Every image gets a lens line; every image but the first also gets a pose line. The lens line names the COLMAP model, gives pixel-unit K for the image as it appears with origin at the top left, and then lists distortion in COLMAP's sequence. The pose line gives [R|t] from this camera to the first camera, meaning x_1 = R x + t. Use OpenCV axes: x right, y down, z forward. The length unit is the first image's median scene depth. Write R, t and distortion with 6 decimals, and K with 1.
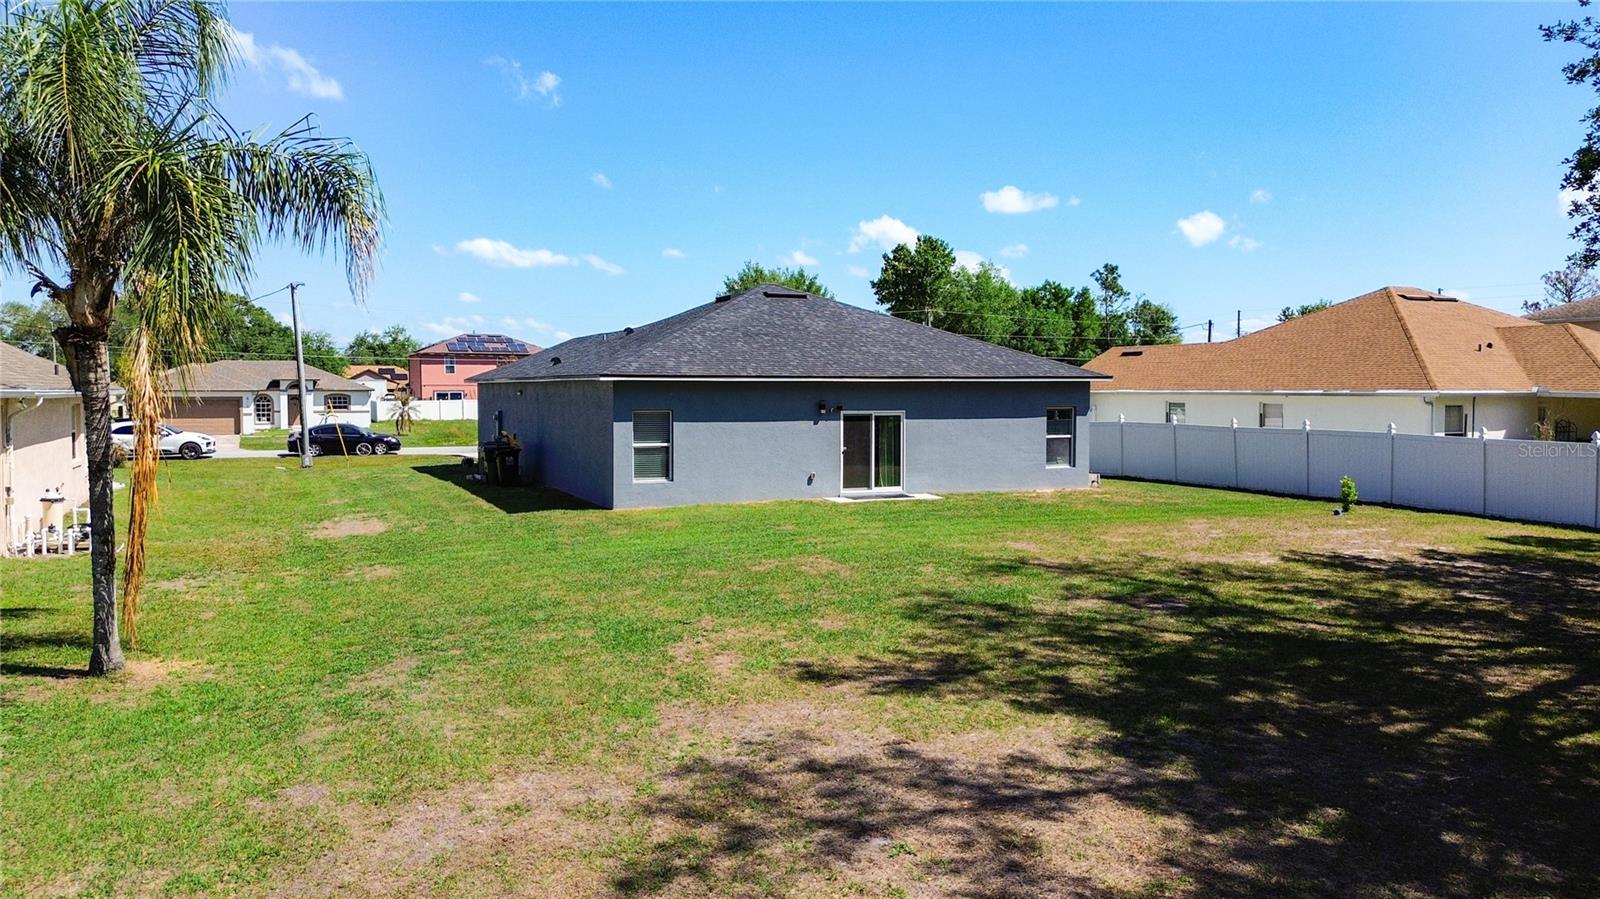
lens RADIAL K [[1168.0, 0, 803.8], [0, 1168.0, 400.6], [0, 0, 1]] dist [0.382277, -0.000136]
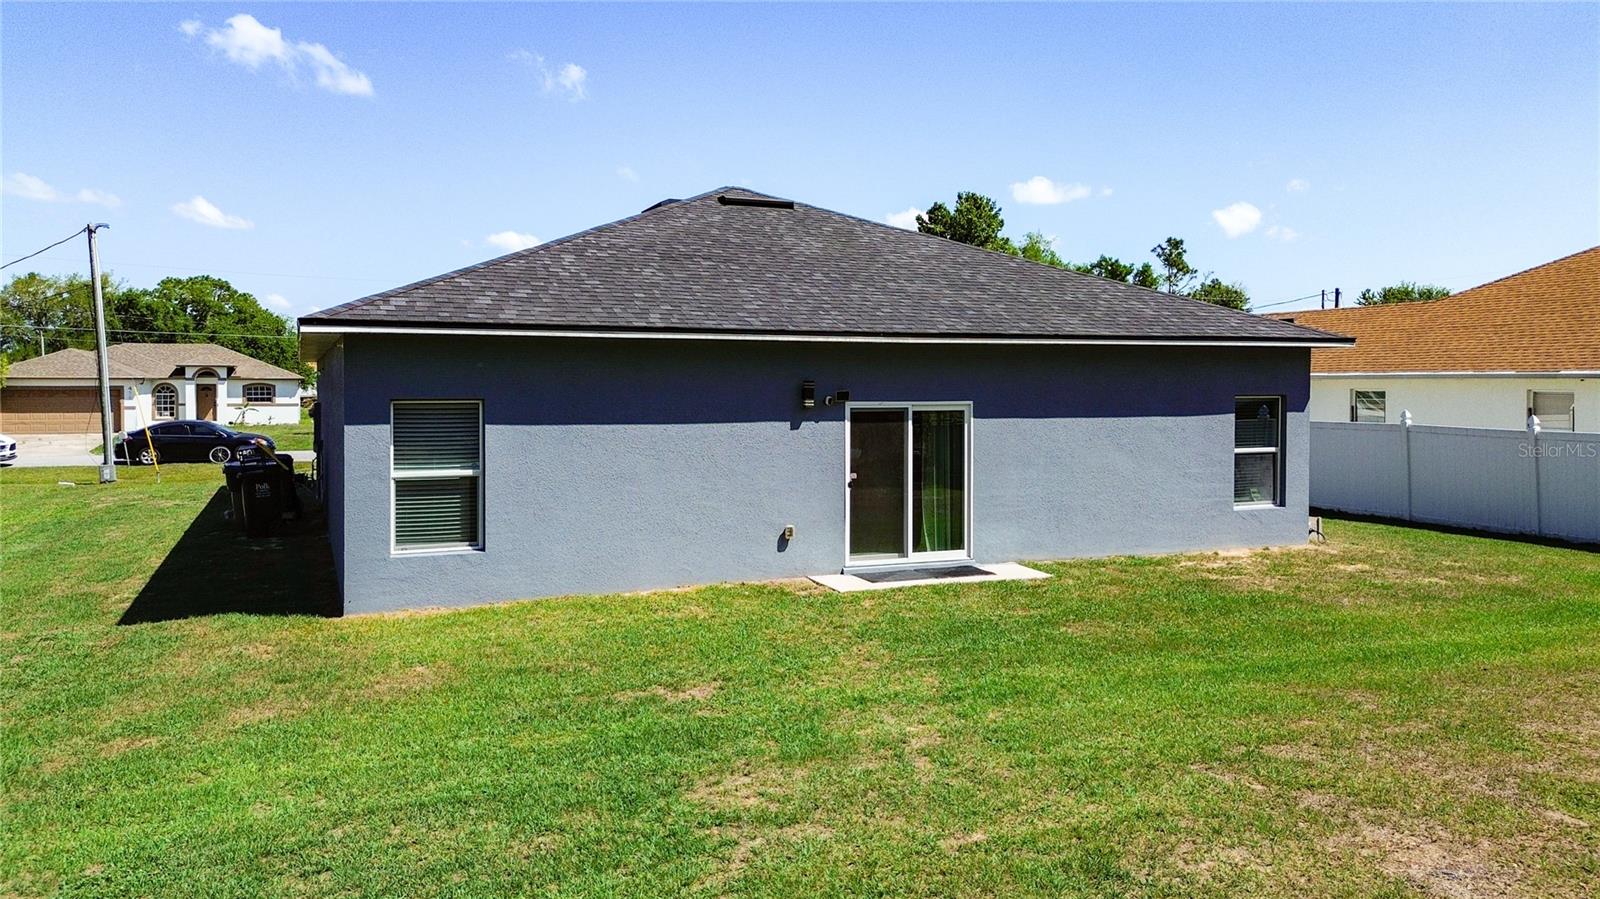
lens RADIAL K [[1155.1, 0, 796.6], [0, 1155.1, 403.2], [0, 0, 1]] dist [0.094628, -0.120199]
pose [[0.999490, 0.000869, -0.031924, 0.020546], [-0.000670, 0.999980, 0.006244, 0.004939], [0.031928, -0.006220, 0.999471, 0.392098]]
